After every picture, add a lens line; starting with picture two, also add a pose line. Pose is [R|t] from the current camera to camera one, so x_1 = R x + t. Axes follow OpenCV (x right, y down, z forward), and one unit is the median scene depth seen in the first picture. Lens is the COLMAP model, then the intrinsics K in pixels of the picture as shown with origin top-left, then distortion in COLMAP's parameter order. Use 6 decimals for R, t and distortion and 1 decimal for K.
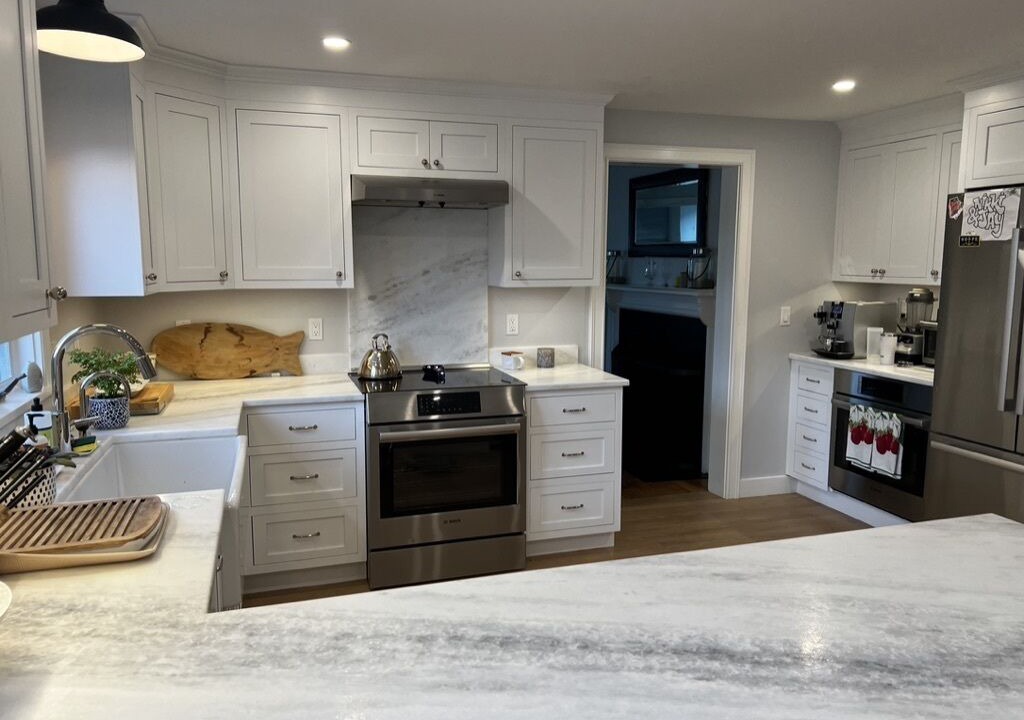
lens RADIAL K [[757.0, 0, 514.3], [0, 757.0, 359.6], [0, 0, 1]] dist [0.052349, -0.048684]
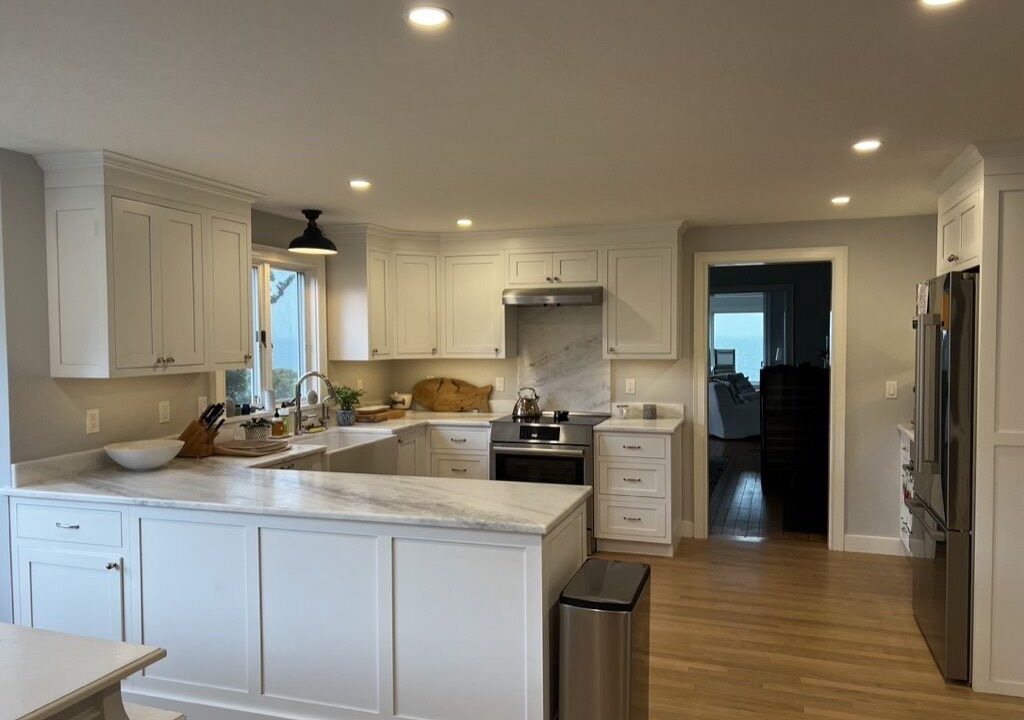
lens RADIAL K [[757.0, 0, 507.6], [0, 757.0, 362.6], [0, 0, 1]] dist [0.052349, -0.048684]
pose [[0.802960, 0.015897, -0.595820, 0.705238], [-0.069431, 0.995333, -0.067013, 0.020230], [0.591975, 0.095177, 0.800317, -0.260608]]
